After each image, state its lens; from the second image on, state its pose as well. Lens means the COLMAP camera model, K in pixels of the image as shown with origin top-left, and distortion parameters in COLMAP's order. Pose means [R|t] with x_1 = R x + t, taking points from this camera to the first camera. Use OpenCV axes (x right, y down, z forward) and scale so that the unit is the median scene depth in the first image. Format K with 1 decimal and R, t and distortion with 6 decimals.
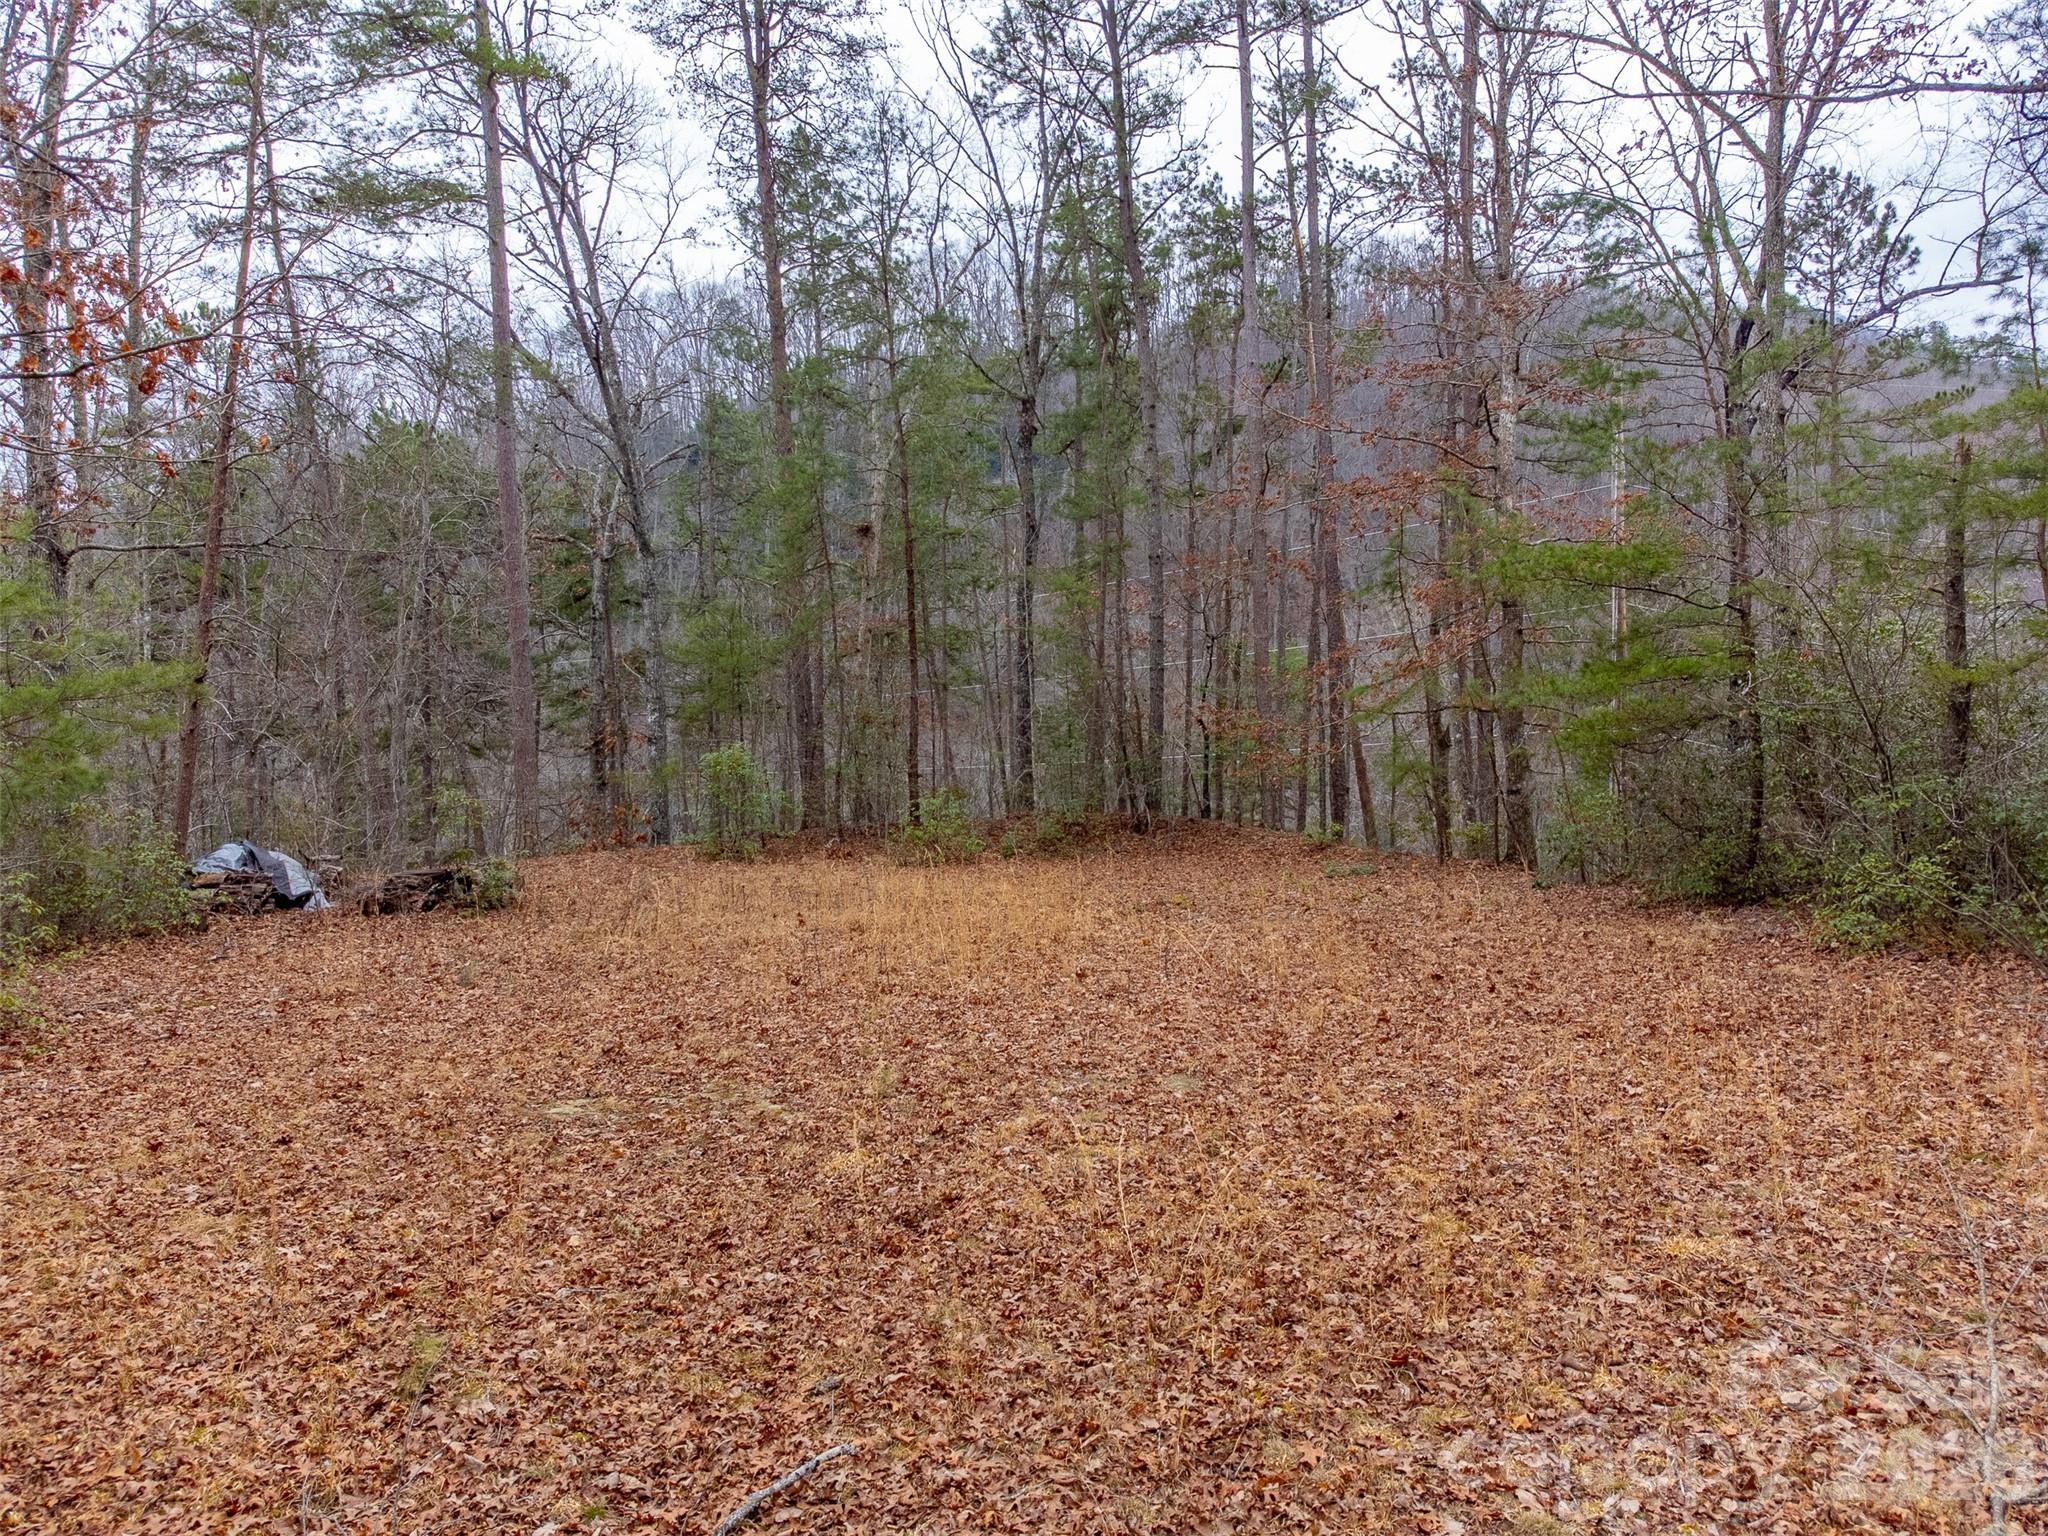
lens RADIAL K [[1572.2, 0, 1024.0], [0, 1572.2, 768.0], [0, 0, 1]] dist [0.028606, 0.005561]
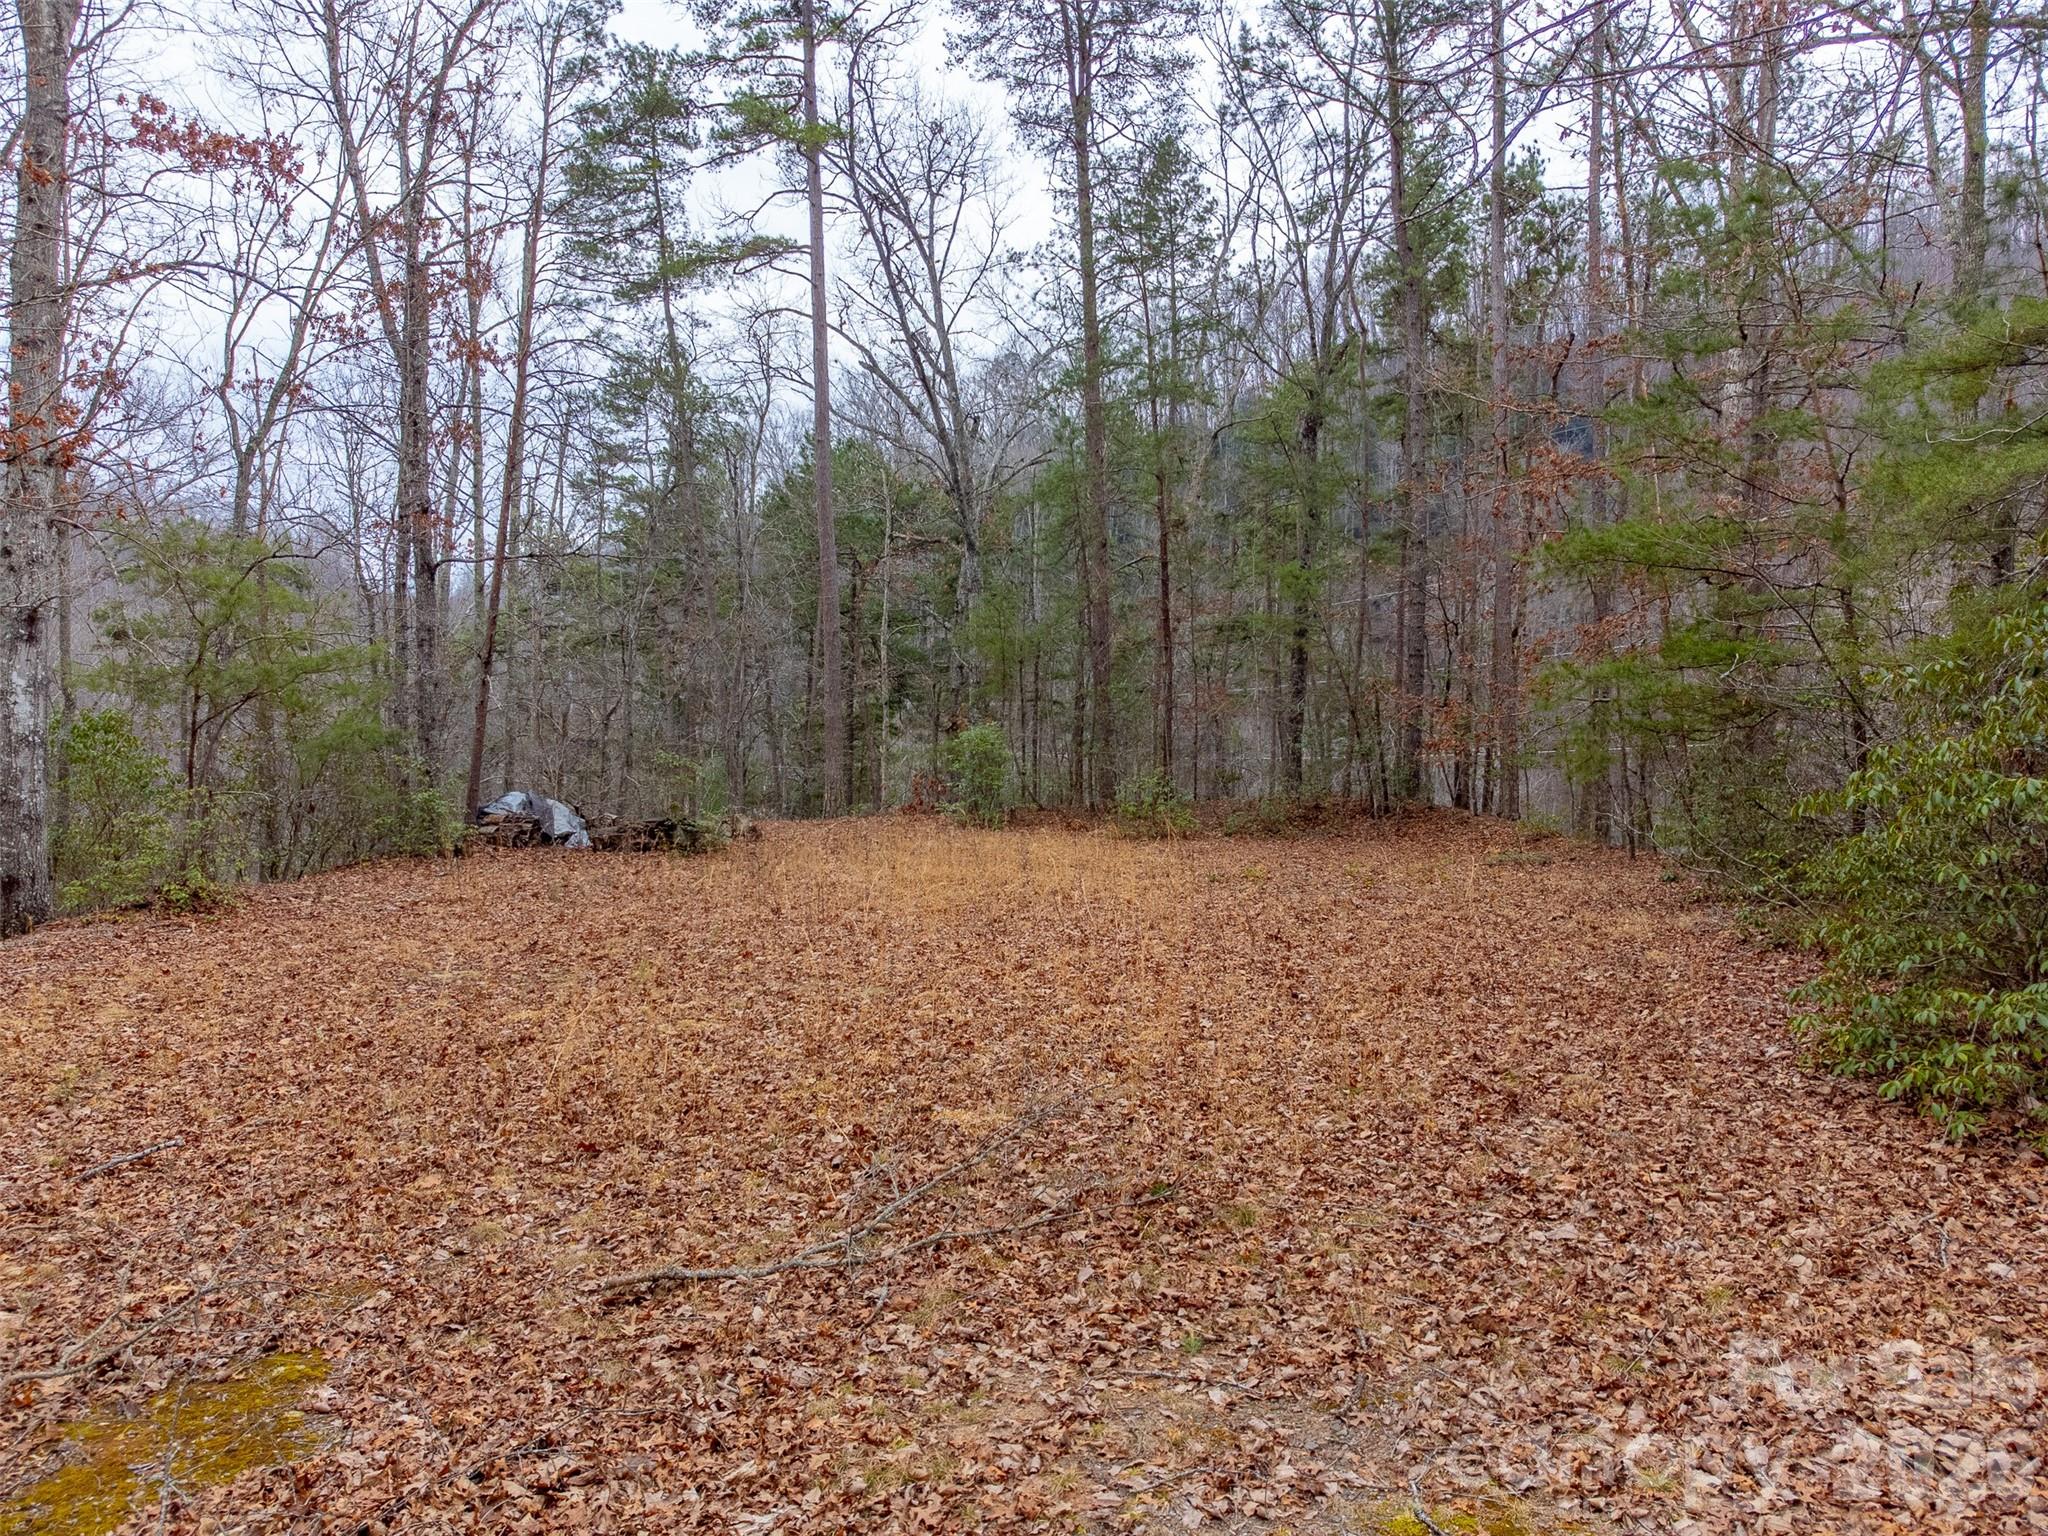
lens RADIAL K [[1572.2, 0, 1024.0], [0, 1572.2, 768.0], [0, 0, 1]] dist [0.028606, 0.005561]
pose [[0.939973, 0.024425, -0.340374, 0.213125], [-0.021084, 0.999686, 0.013511, 0.001913], [0.340597, -0.005524, 0.940193, -0.038076]]
